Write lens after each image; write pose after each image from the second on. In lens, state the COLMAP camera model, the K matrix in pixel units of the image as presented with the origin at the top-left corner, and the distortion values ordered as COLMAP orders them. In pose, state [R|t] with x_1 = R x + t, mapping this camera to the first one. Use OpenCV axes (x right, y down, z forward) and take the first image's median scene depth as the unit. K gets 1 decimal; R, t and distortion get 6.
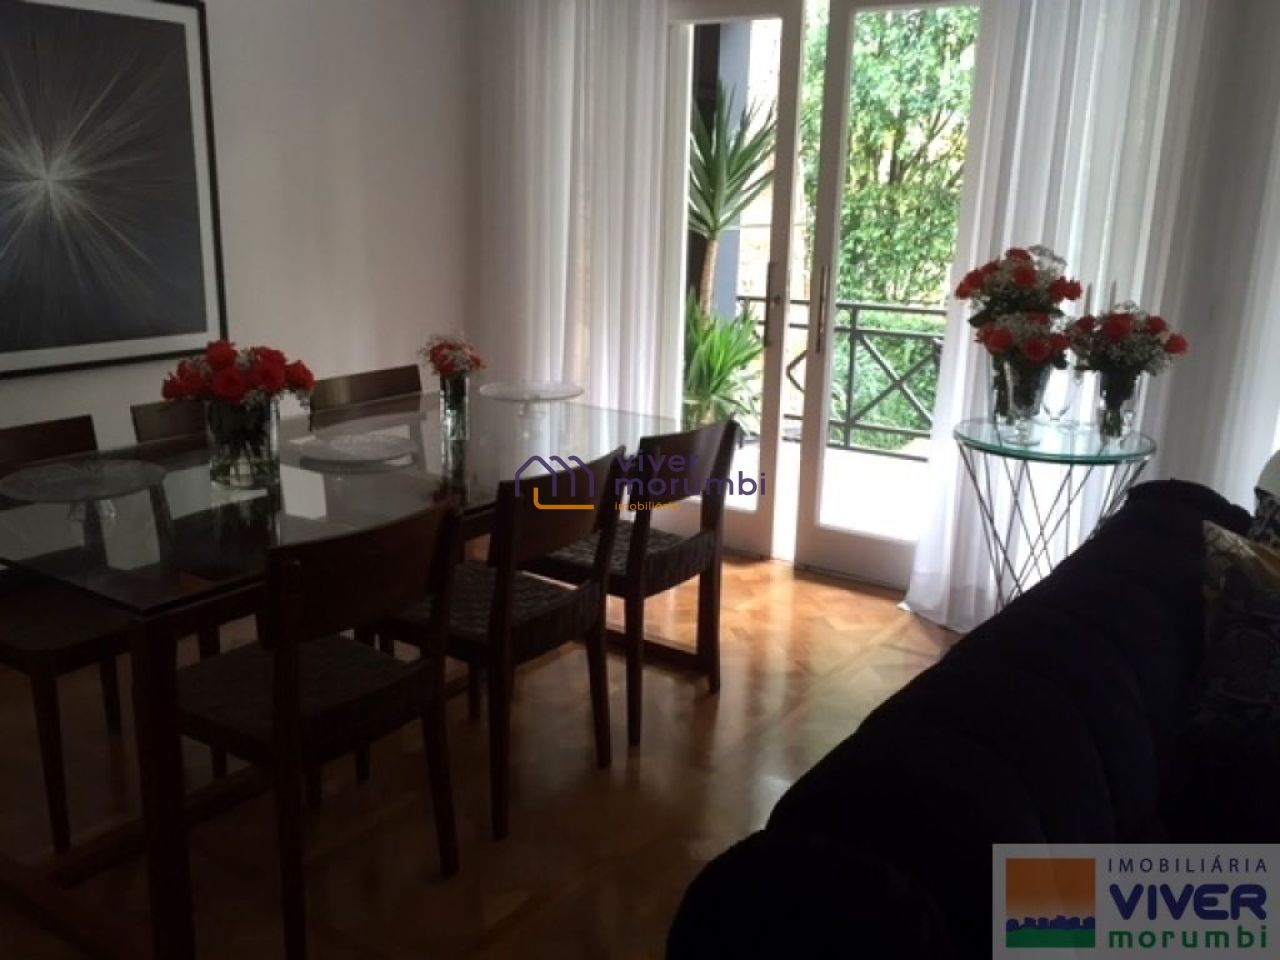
lens RADIAL K [[1139.2, 0, 640.0], [0, 1139.2, 480.0], [0, 0, 1]] dist [0.000840, -0.007368]
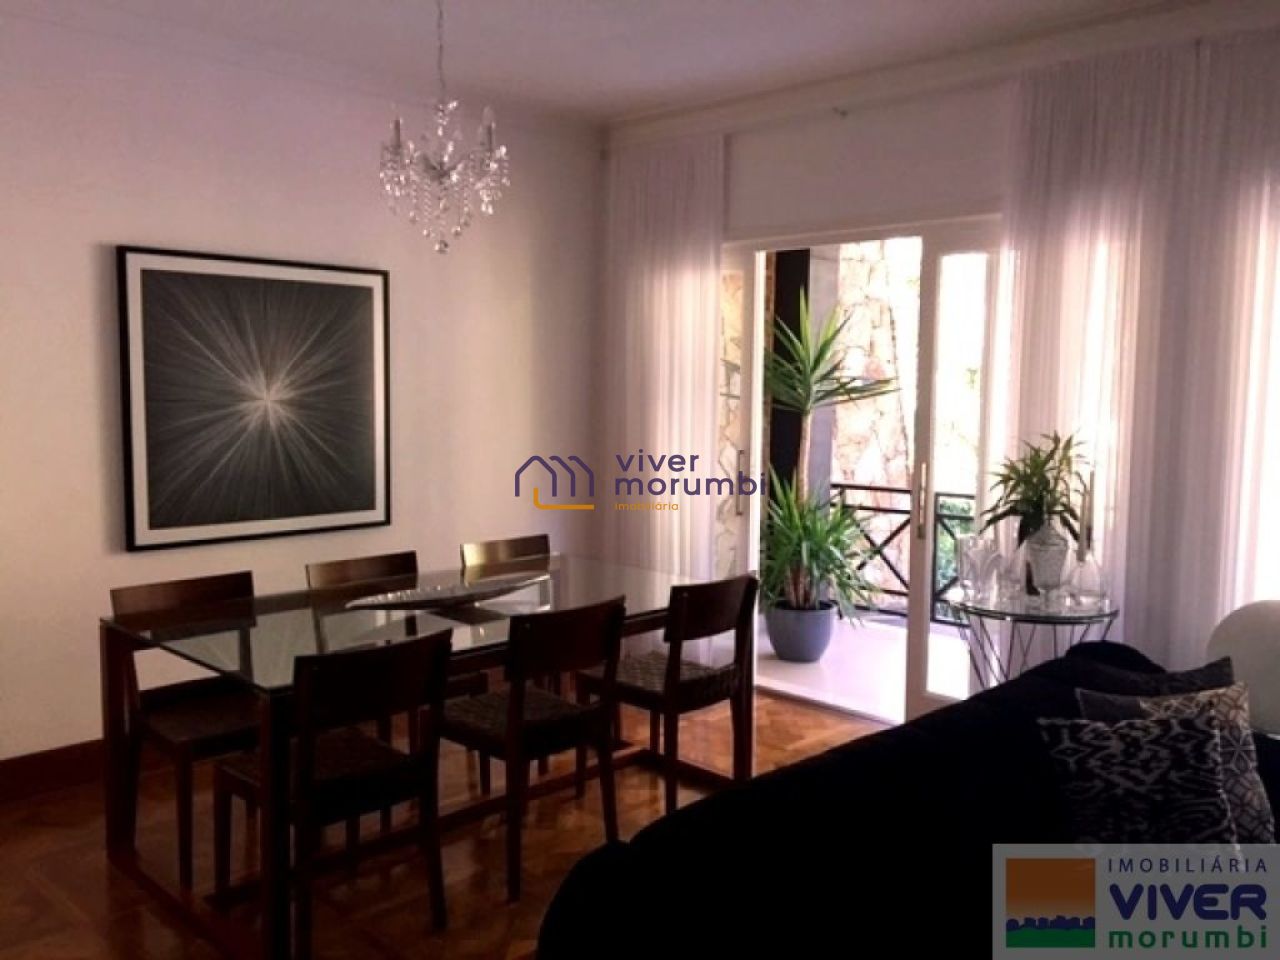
lens RADIAL K [[1127.6, 0, 640.0], [0, 1127.6, 480.0], [0, 0, 1]] dist [0.046580, -0.001170]
pose [[0.978379, -0.000810, -0.206816, 0.206809], [-0.033506, 0.986162, -0.162364, 0.041367], [0.204086, 0.165783, 0.964813, -0.221895]]
